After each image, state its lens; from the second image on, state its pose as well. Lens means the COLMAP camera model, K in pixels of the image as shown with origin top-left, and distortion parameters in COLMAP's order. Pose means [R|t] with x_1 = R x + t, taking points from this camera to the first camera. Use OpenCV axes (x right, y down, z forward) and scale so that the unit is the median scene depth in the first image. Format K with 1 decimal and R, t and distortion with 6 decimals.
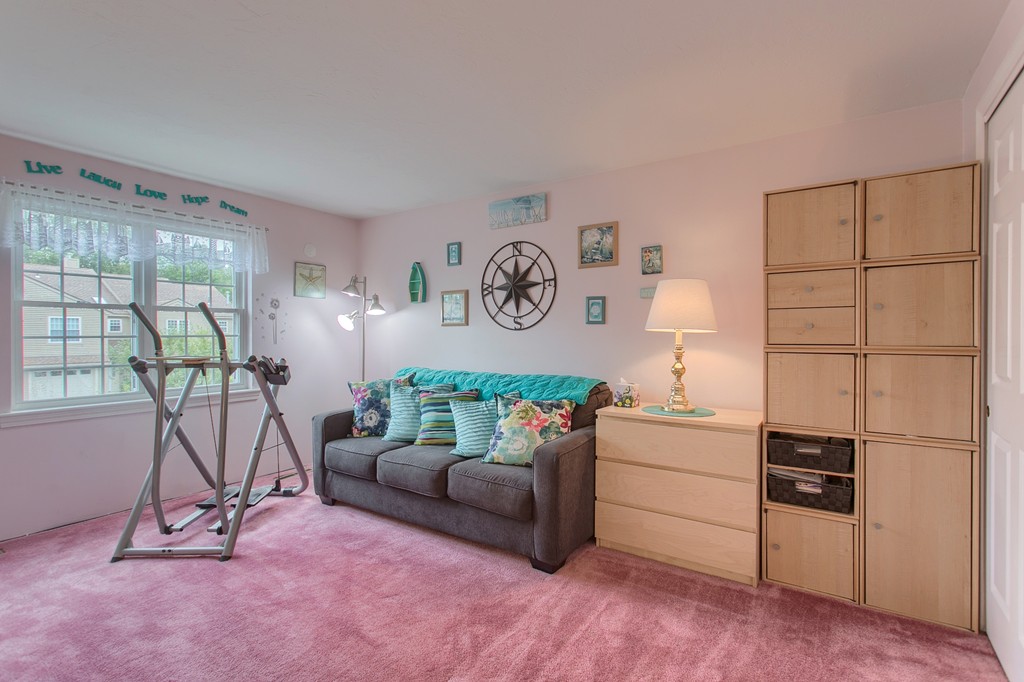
lens RADIAL K [[490.9, 0, 508.3], [0, 490.9, 338.6], [0, 0, 1]] dist [0.000697, 0.002618]
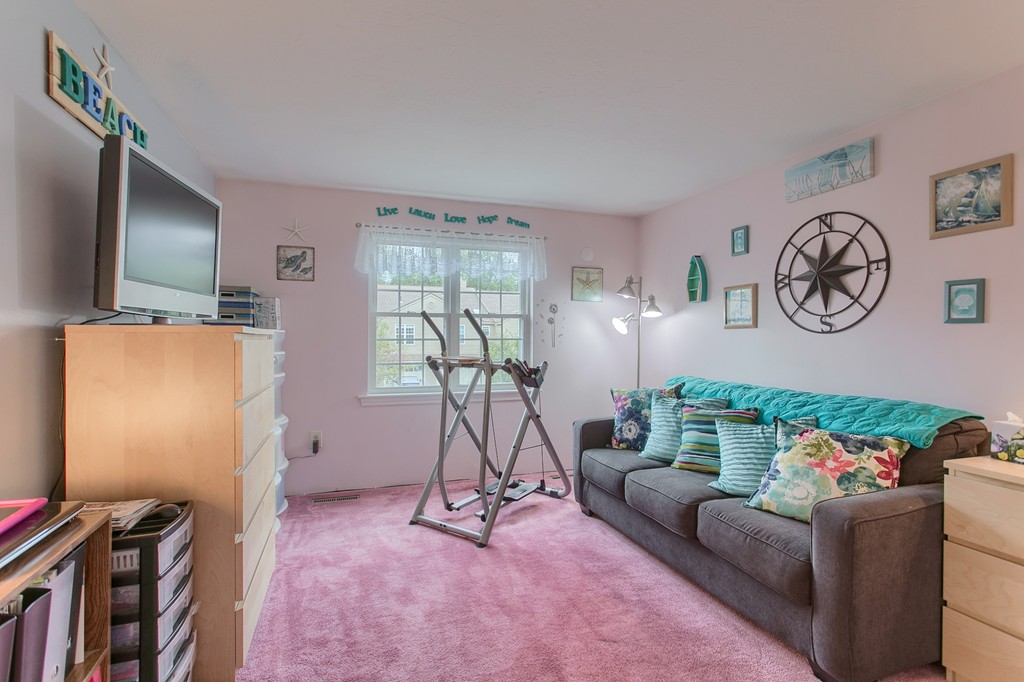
lens RADIAL K [[490.9, 0, 510.2], [0, 490.9, 337.8], [0, 0, 1]] dist [0.000697, 0.002618]
pose [[0.793746, 0.002515, -0.608245, 0.111344], [-0.009085, 0.999929, -0.007721, -0.000493], [0.608182, 0.011654, 0.793712, 0.153633]]
